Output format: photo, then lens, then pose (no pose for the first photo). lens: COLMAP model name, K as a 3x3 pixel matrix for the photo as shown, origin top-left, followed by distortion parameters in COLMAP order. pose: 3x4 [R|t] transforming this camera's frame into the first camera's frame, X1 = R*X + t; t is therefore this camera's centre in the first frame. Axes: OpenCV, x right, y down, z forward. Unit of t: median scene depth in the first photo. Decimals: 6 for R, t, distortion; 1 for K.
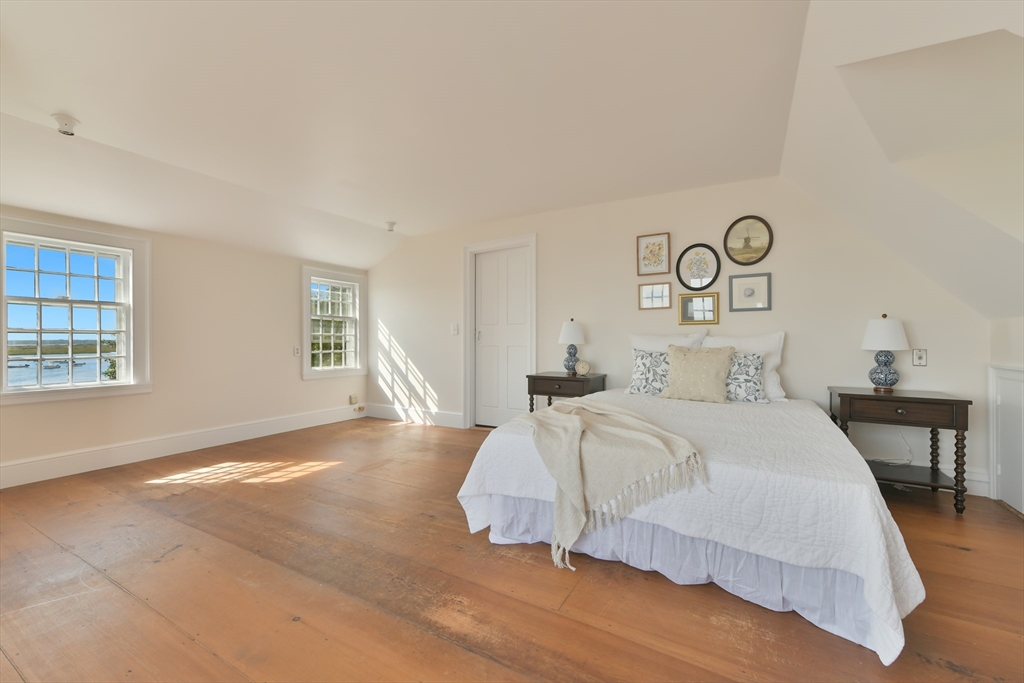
lens RADIAL K [[413.1, 0, 512.0], [0, 413.1, 341.5], [0, 0, 1]] dist [0.000479, 0.000211]
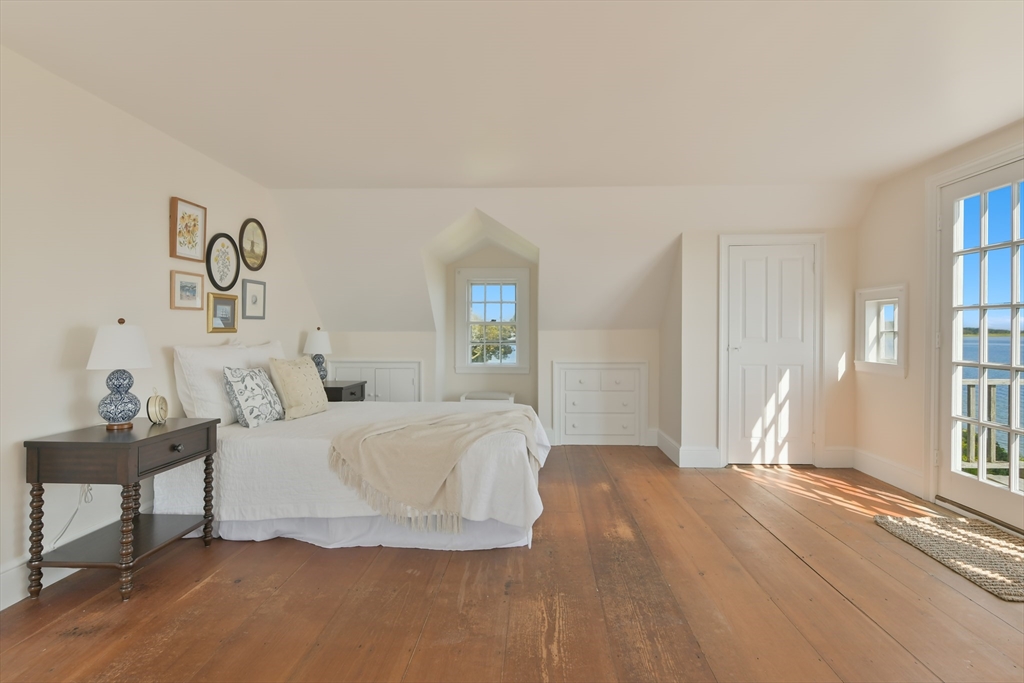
lens RADIAL K [[518.0, 0, 513.8], [0, 518.0, 329.1], [0, 0, 1]] dist [0.002723, -0.001150]
pose [[-0.457785, 0.000598, 0.889063, -0.748983], [0.004523, 0.999988, 0.001657, -0.048480], [-0.889051, 0.004780, -0.457783, 0.997454]]
